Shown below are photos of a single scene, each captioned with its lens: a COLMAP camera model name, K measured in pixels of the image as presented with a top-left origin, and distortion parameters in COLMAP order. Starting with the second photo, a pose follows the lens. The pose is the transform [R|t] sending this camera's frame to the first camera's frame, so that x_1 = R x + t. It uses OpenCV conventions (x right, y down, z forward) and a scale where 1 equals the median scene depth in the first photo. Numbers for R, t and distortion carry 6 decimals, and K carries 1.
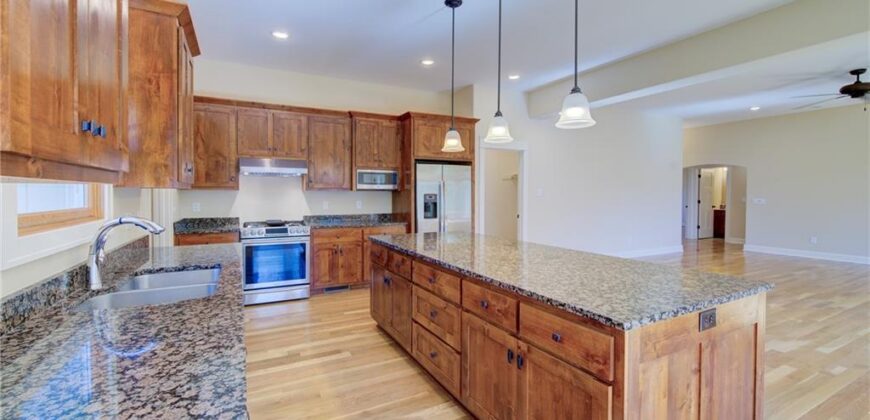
lens RADIAL K [[361.1, 0, 465.2], [0, 361.1, 198.3], [0, 0, 1]] dist [0.000080, -0.000143]
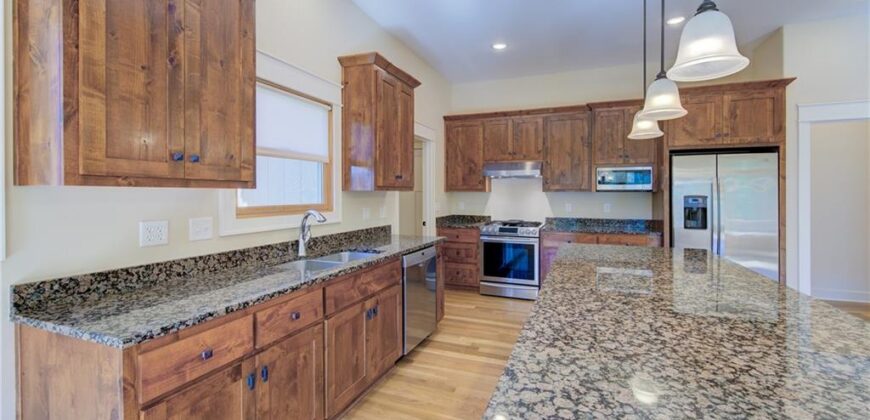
lens RADIAL K [[373.5, 0, 423.0], [0, 373.5, 195.6], [0, 0, 1]] dist [-0.000125, -0.000013]
pose [[0.636010, 0.002735, -0.771676, 0.139770], [-0.011758, 0.999912, -0.006147, -0.001494], [0.771591, 0.012983, 0.635986, 0.093184]]
